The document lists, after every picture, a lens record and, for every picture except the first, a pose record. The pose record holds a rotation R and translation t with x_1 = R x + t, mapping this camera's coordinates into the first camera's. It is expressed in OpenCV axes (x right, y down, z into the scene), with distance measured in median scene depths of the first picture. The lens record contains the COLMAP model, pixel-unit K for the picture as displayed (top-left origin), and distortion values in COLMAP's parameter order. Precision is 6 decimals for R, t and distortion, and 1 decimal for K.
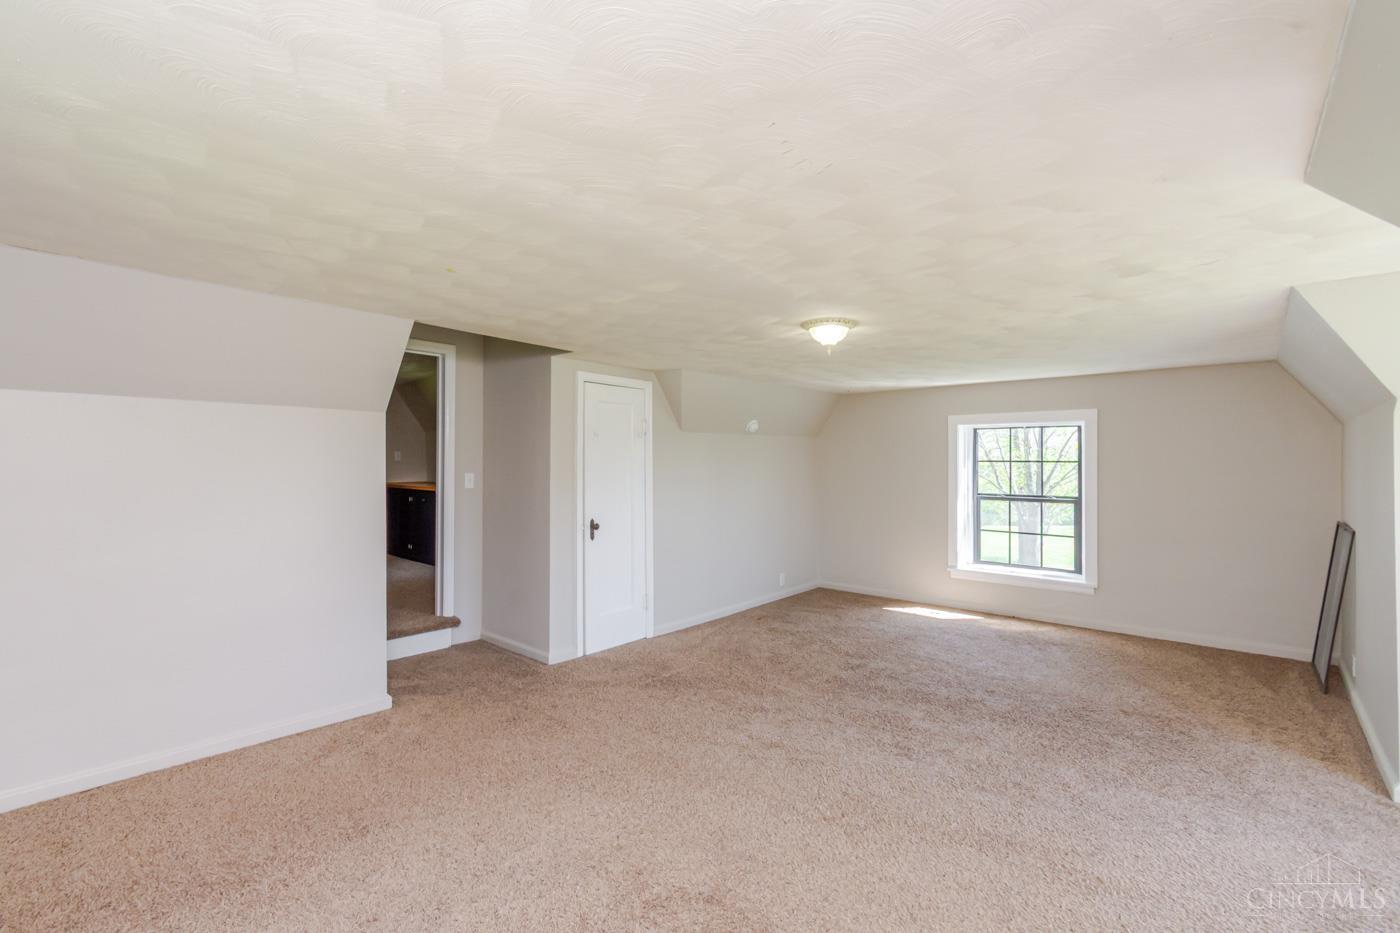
lens RADIAL K [[627.9, 0, 682.7], [0, 627.9, 458.8], [0, 0, 1]] dist [0.000866, -0.000467]
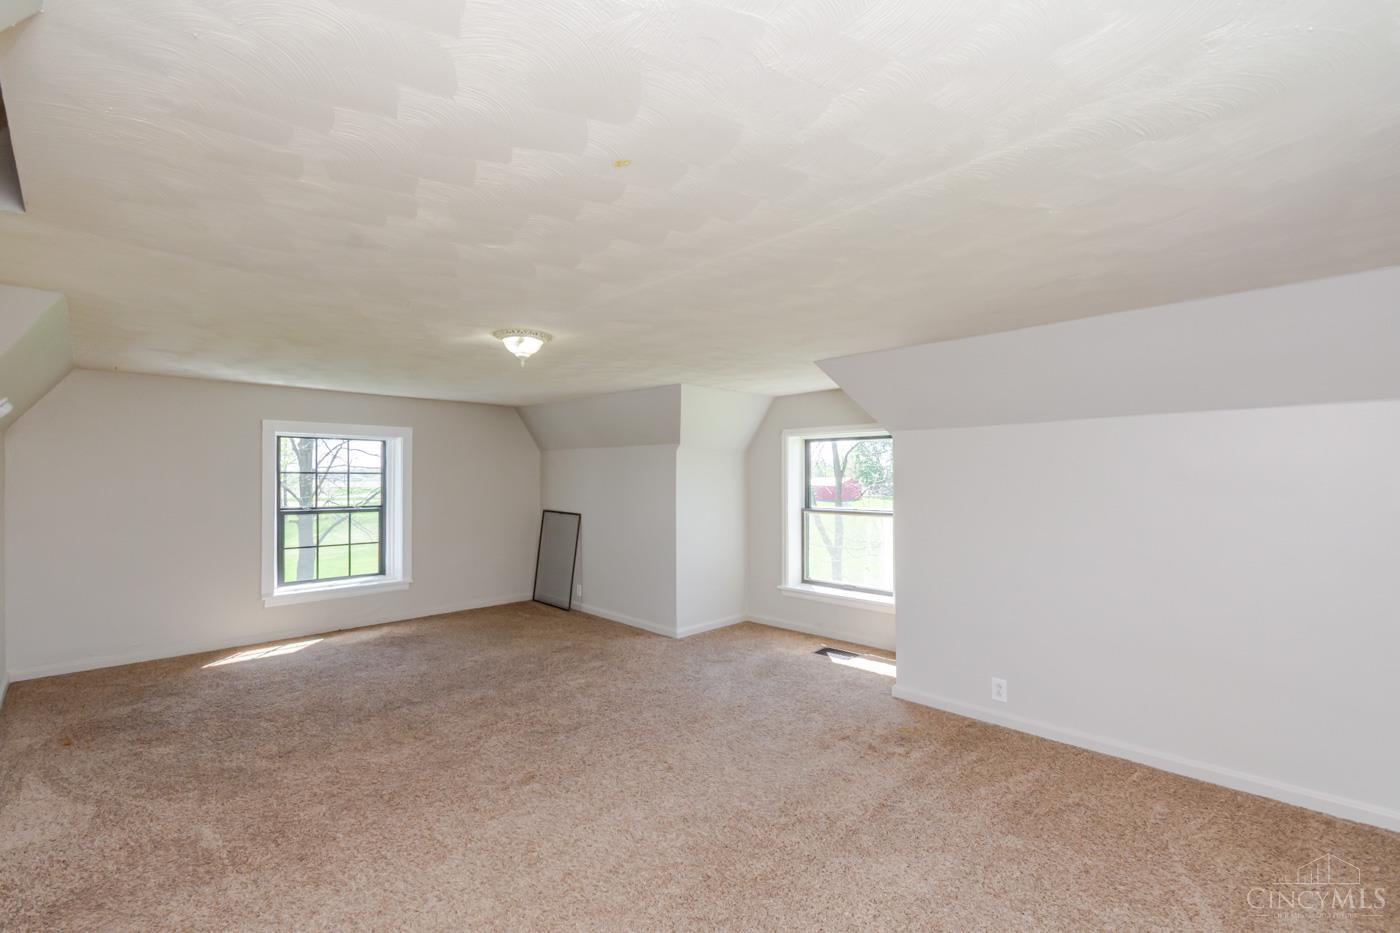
lens RADIAL K [[622.9, 0, 700.0], [0, 622.9, 466.5], [0, 0, 1]] dist [-0.002372, -0.000344]
pose [[0.045891, 0.008328, 0.998912, -0.436936], [-0.004497, 0.999957, -0.008130, -0.000694], [-0.998936, -0.004119, 0.045926, 0.397391]]
